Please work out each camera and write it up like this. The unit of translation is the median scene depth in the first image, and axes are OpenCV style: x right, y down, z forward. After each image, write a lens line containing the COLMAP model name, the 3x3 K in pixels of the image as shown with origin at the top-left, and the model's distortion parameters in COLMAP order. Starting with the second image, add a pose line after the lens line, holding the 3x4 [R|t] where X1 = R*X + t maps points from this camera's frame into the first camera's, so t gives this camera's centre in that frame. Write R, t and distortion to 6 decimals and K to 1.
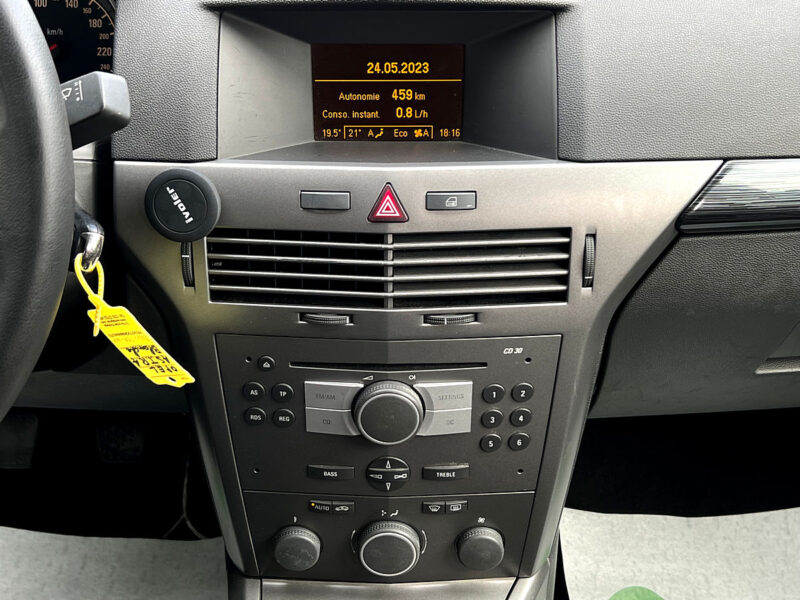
lens RADIAL K [[981.3, 0, 394.7], [0, 981.3, 314.3], [0, 0, 1]] dist [0.093046, 0.000000]
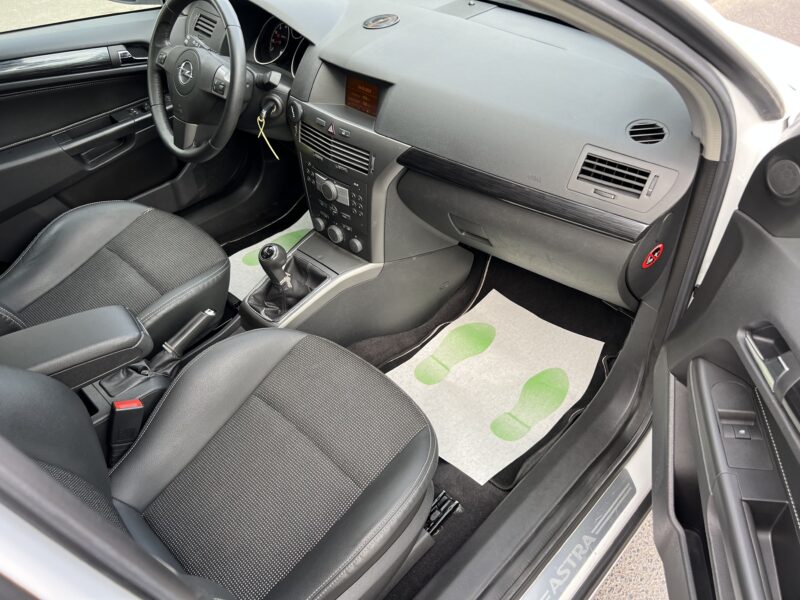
lens RADIAL K [[609.0, 0, 398.5], [0, 609.0, 297.3], [0, 0, 1]] dist [0.056658, -0.050600]
pose [[0.713237, 0.435014, -0.549596, 1.460763], [-0.329562, 0.900155, 0.284799, -0.242924], [0.618613, -0.022003, 0.785388, -0.511880]]
